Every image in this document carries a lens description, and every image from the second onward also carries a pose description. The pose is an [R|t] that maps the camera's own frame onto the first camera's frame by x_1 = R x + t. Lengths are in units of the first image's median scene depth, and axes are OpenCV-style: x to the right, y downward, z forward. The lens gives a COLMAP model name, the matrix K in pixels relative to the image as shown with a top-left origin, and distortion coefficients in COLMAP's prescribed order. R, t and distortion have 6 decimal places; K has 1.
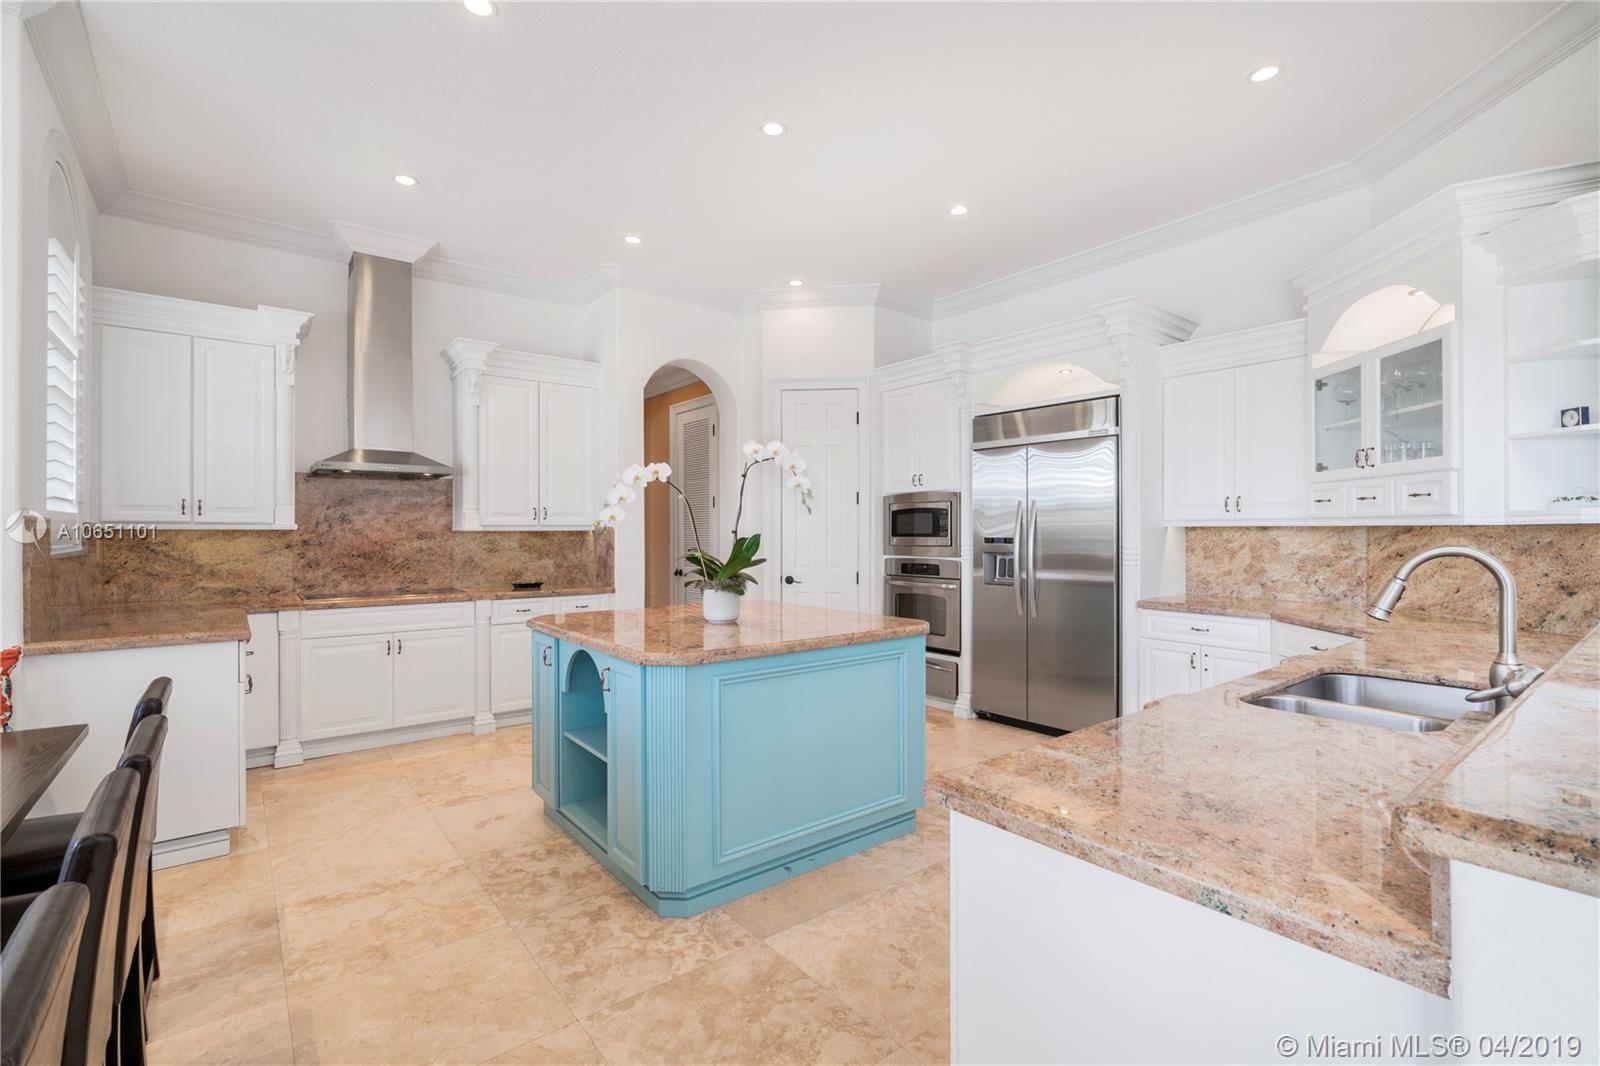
lens RADIAL K [[722.6, 0, 803.9], [0, 722.6, 532.6], [0, 0, 1]] dist [-0.000035, 0.000070]
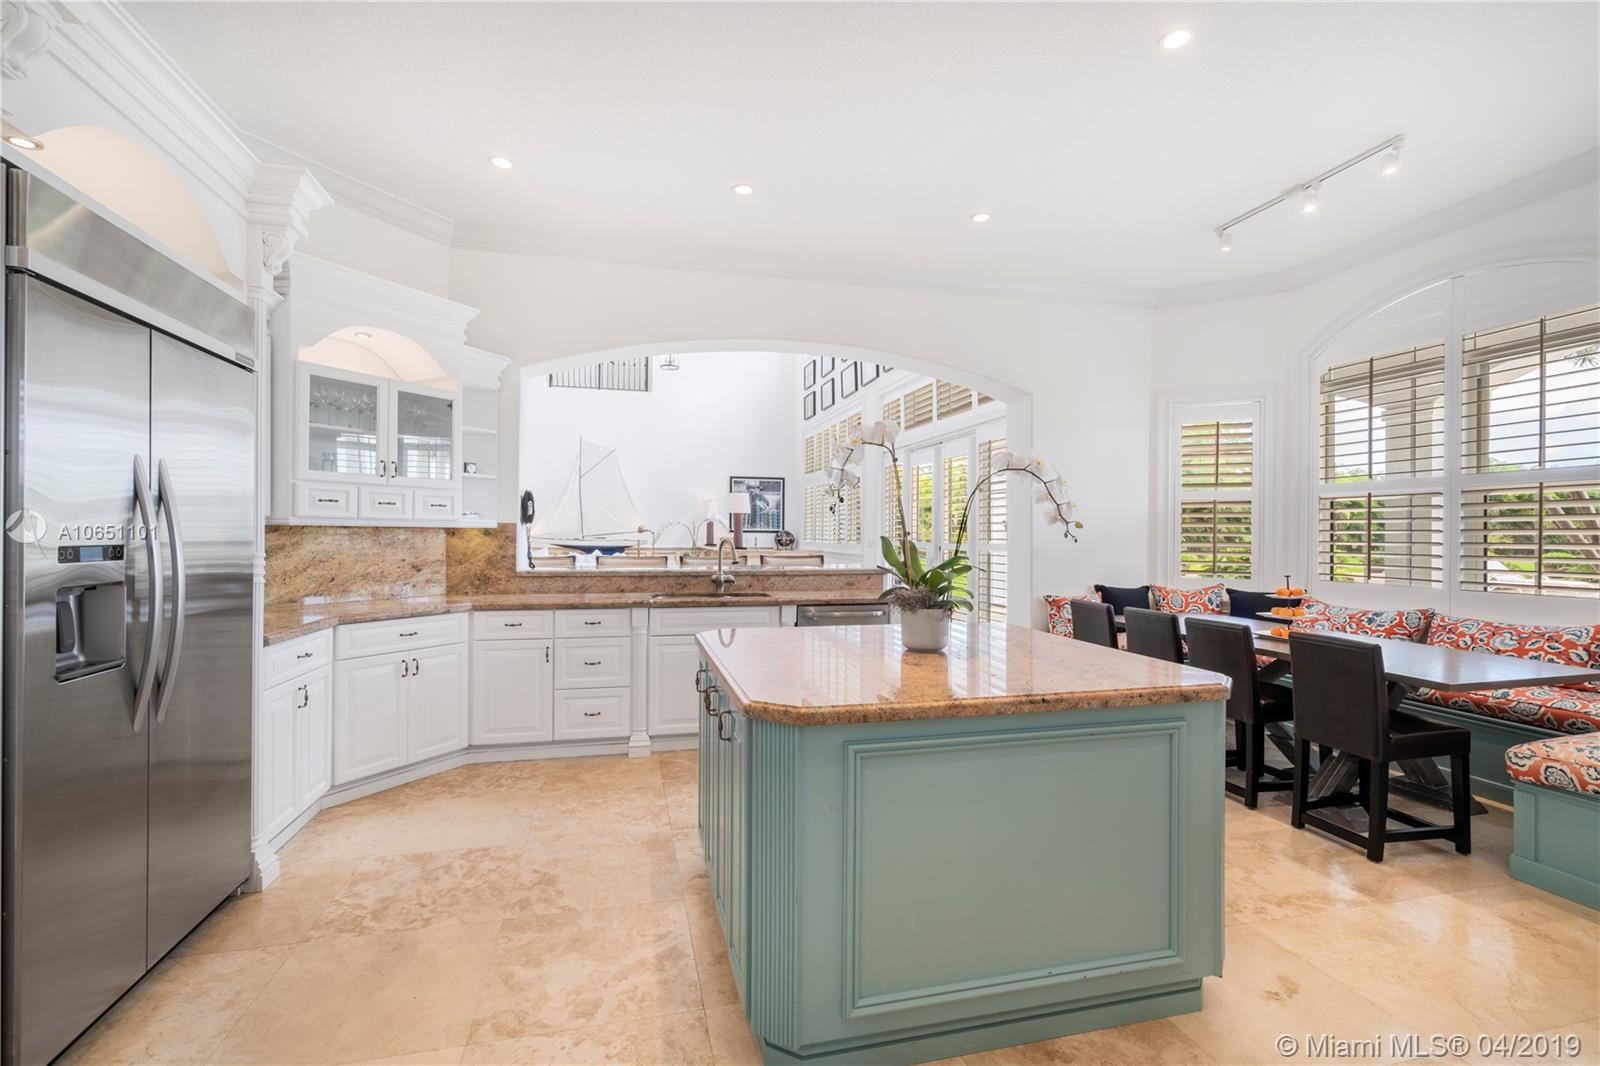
lens RADIAL K [[722.6, 0, 798.8], [0, 722.6, 535.9], [0, 0, 1]] dist [-0.000035, 0.000070]
pose [[-0.914316, 0.001728, 0.404999, -0.346810], [0.001074, 0.999998, -0.001844, 0.010387], [-0.405001, -0.001251, -0.914315, 1.973738]]
